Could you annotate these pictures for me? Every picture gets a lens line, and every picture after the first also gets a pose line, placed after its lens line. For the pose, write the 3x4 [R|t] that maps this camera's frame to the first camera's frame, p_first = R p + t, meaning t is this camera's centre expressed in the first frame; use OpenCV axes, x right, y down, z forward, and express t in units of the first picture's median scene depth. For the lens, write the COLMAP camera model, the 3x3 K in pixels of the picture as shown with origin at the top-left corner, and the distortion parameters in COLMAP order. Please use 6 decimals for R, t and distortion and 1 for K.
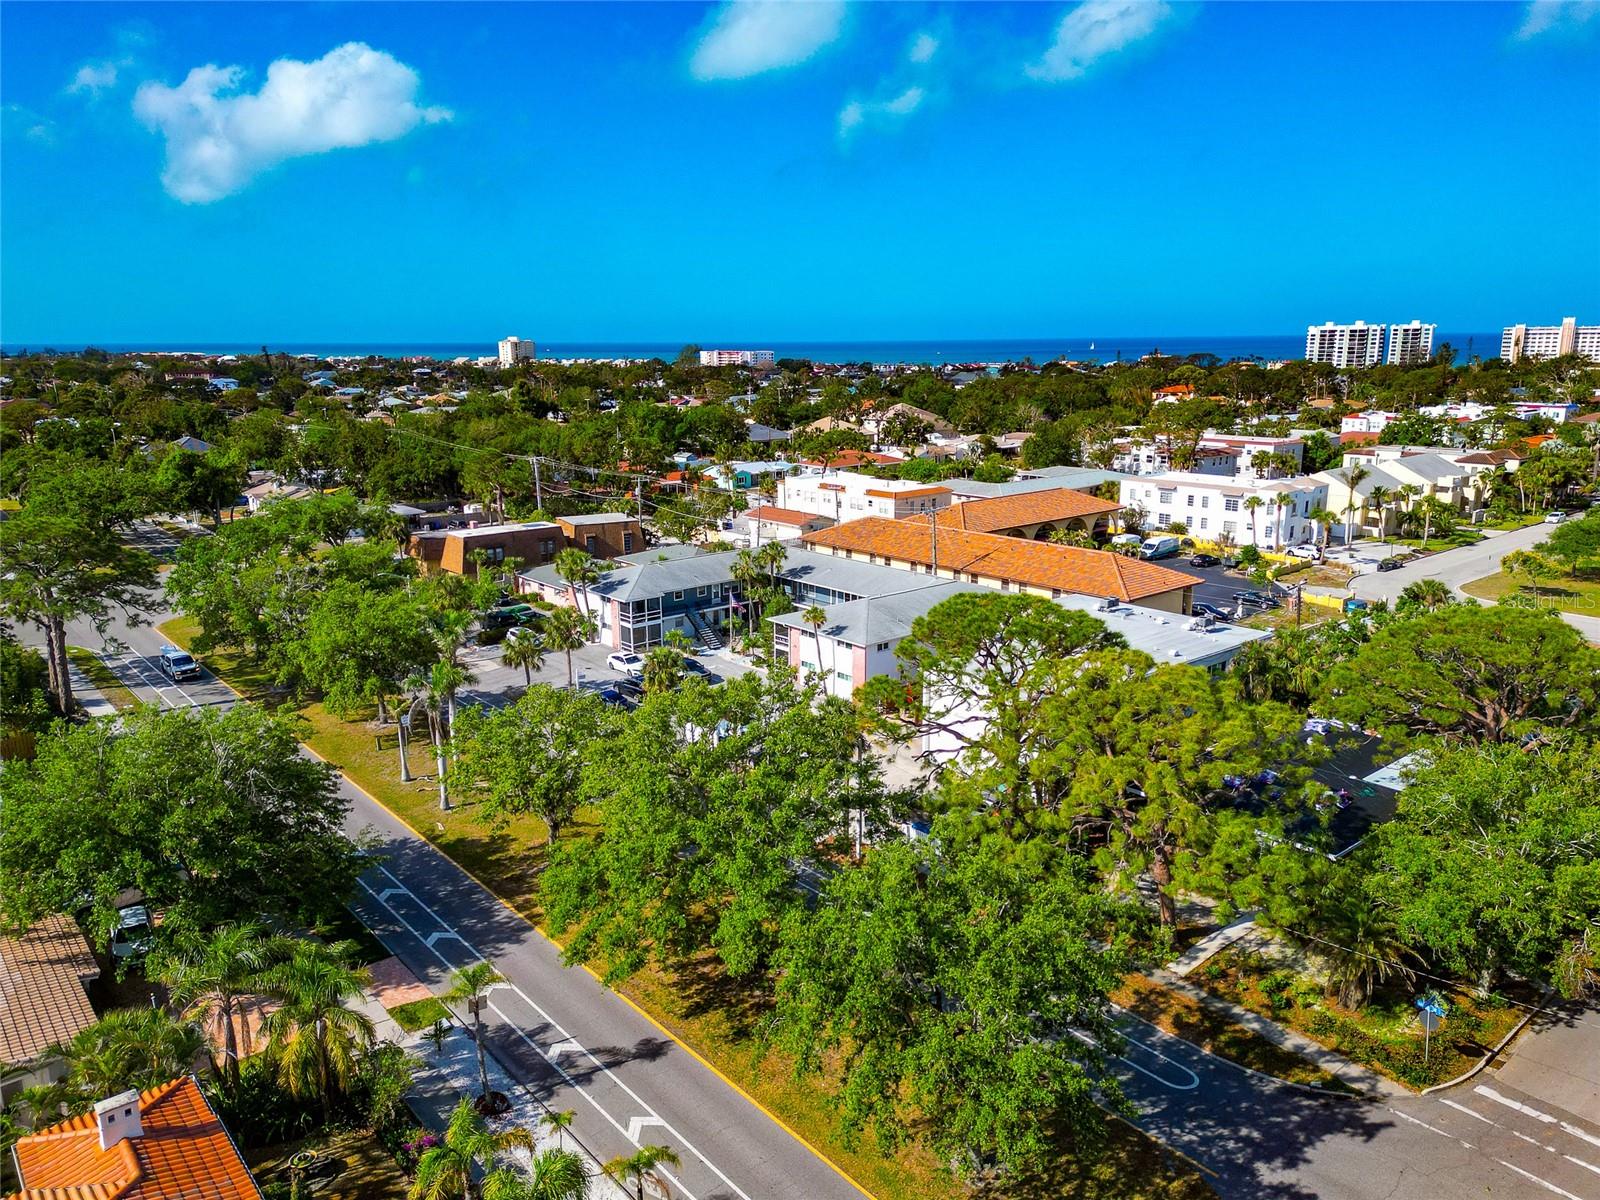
lens RADIAL K [[1140.2, 0, 800.0], [0, 1140.2, 600.0], [0, 0, 1]] dist [0.096752, -0.106093]
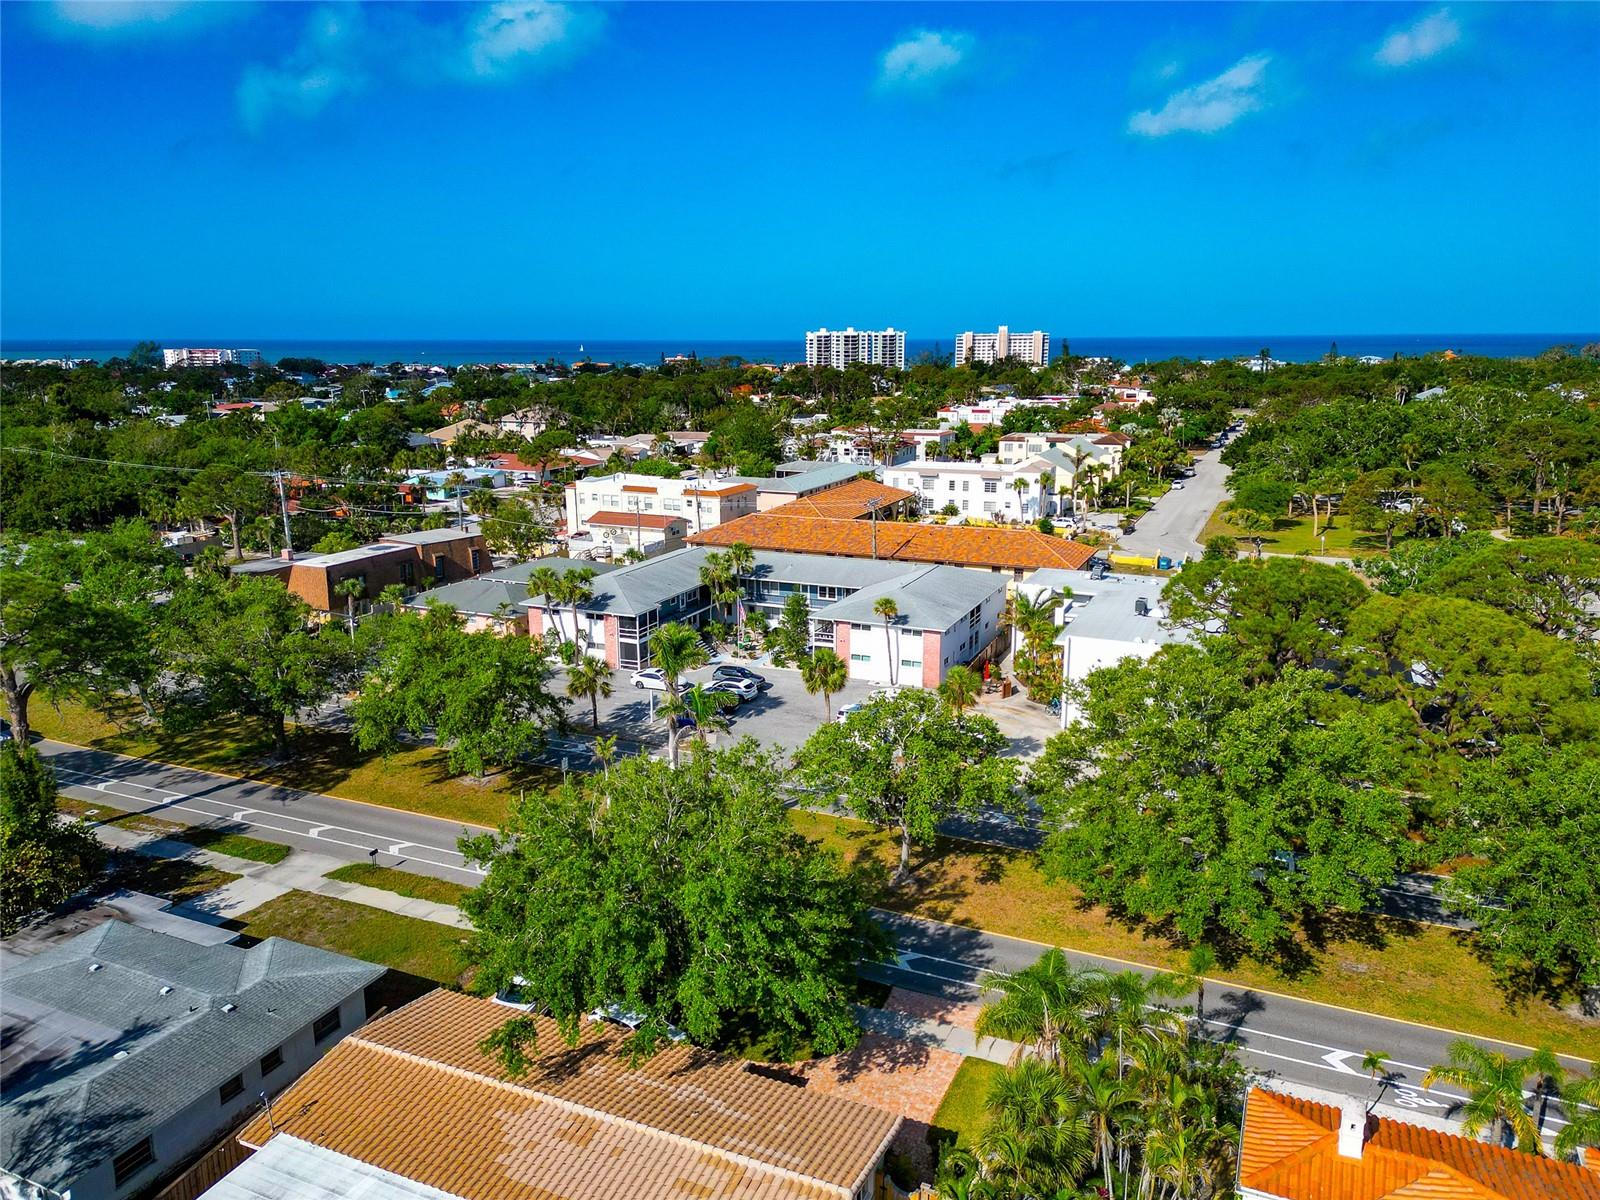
lens RADIAL K [[1140.2, 0, 800.0], [0, 1140.2, 600.0], [0, 0, 1]] dist [0.096752, -0.106093]
pose [[0.902101, -0.093286, 0.421322, -0.209396], [0.093737, 0.995402, 0.019693, -0.008624], [-0.421222, 0.021728, 0.906697, 0.044502]]
